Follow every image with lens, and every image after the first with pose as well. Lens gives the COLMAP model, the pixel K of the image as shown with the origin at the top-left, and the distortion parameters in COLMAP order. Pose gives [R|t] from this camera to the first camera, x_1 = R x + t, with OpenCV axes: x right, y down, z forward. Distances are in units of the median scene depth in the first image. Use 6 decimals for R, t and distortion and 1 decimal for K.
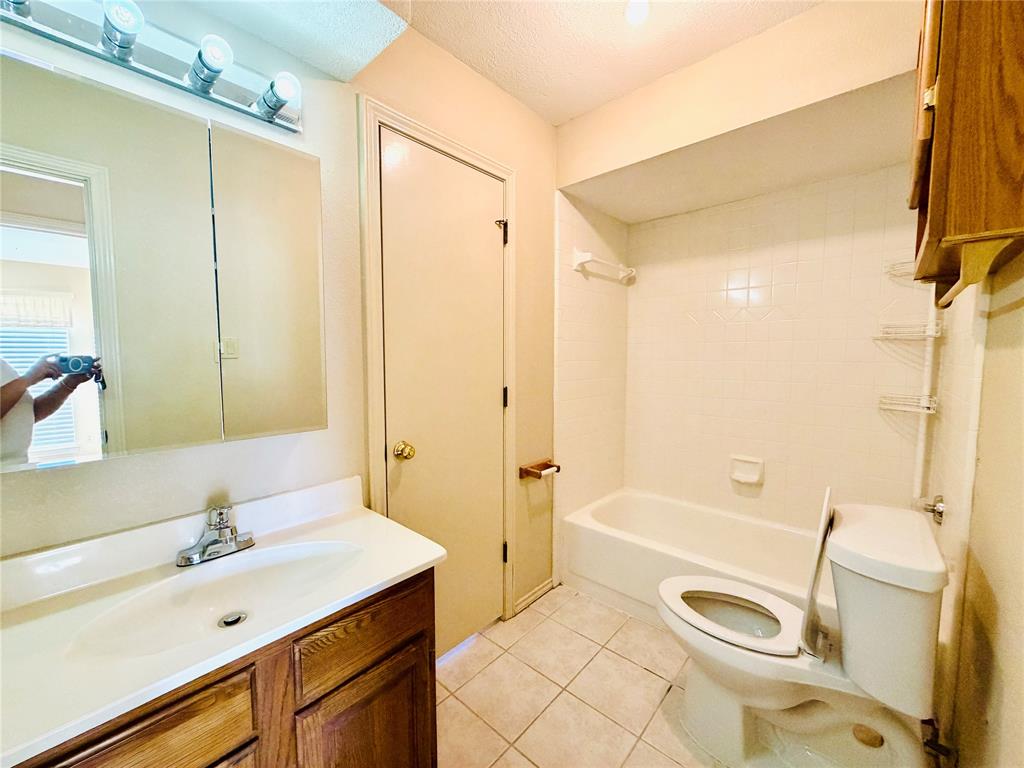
lens RADIAL K [[409.2, 0, 510.9], [0, 409.2, 383.3], [0, 0, 1]] dist [-0.000212, 0.000617]
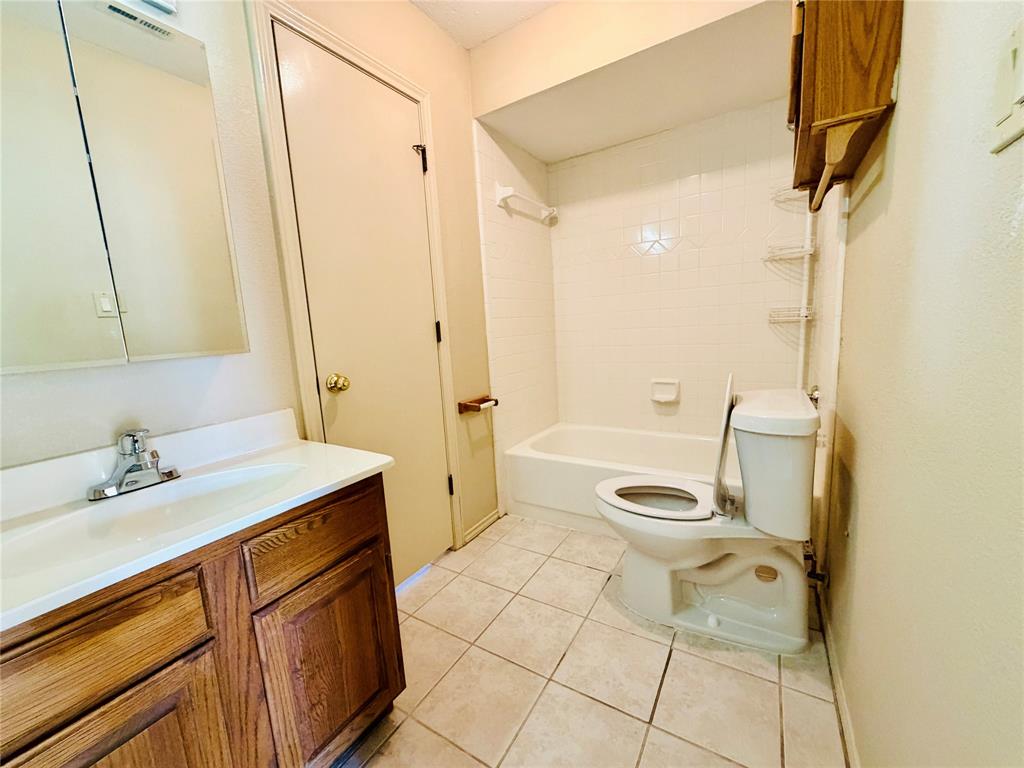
lens RADIAL K [[409.2, 0, 510.9], [0, 409.2, 383.3], [0, 0, 1]] dist [-0.000212, 0.000617]
pose [[0.983368, -0.081989, 0.162068, -0.016053], [0.070367, 0.994607, 0.076199, 0.130146], [-0.167441, -0.063528, 0.983833, -0.023170]]
